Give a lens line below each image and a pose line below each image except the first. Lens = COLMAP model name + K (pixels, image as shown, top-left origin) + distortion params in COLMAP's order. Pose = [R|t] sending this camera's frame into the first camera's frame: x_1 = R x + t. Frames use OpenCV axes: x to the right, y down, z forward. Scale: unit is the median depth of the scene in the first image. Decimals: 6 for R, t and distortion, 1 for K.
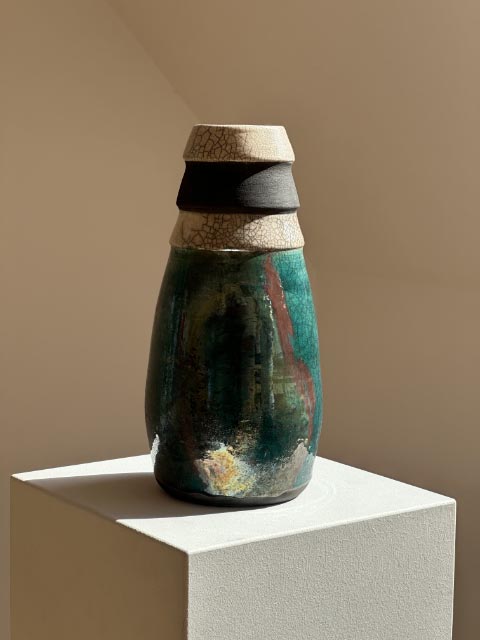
lens RADIAL K [[1456.6, 0, 239.8], [0, 1456.6, 316.8], [0, 0, 1]] dist [0.145992, 0.000000]
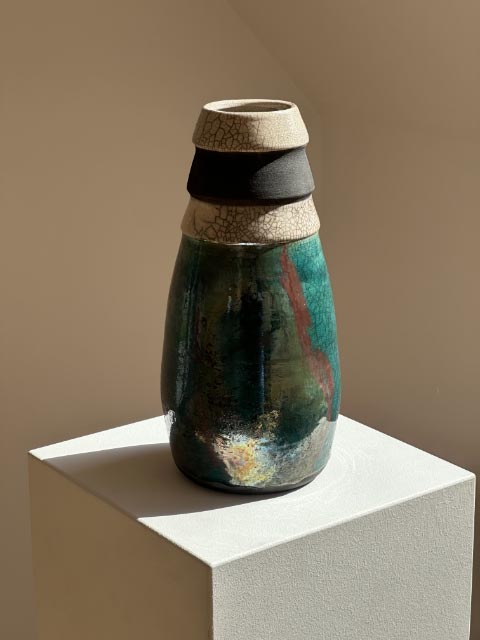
lens RADIAL K [[1456.6, 0, 241.3], [0, 1456.6, 316.7], [0, 0, 1]] dist [0.145992, 0.000000]
pose [[0.999703, -0.024388, 0.000079, -0.009934], [0.024031, 0.985618, 0.167269, -0.158440], [-0.004157, -0.167218, 0.985911, 0.035982]]
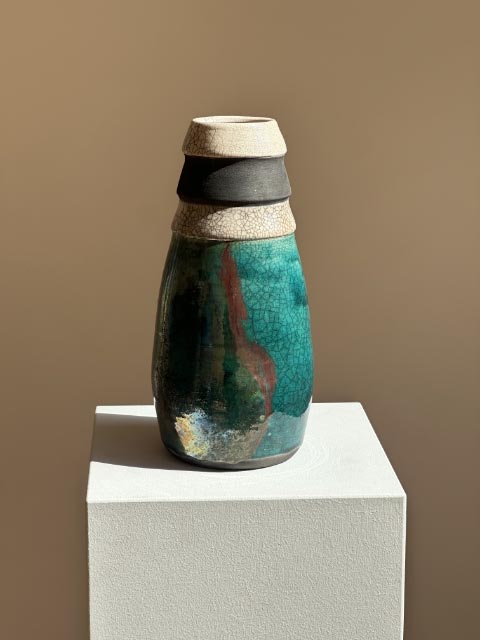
lens RADIAL K [[1456.6, 0, 244.0], [0, 1456.6, 320.8], [0, 0, 1]] dist [0.145992, 0.000000]
pose [[0.829668, 0.108626, -0.547587, 0.625648], [-0.060118, 0.992567, 0.105810, -0.100620], [0.555011, -0.054867, 0.830031, 0.103660]]
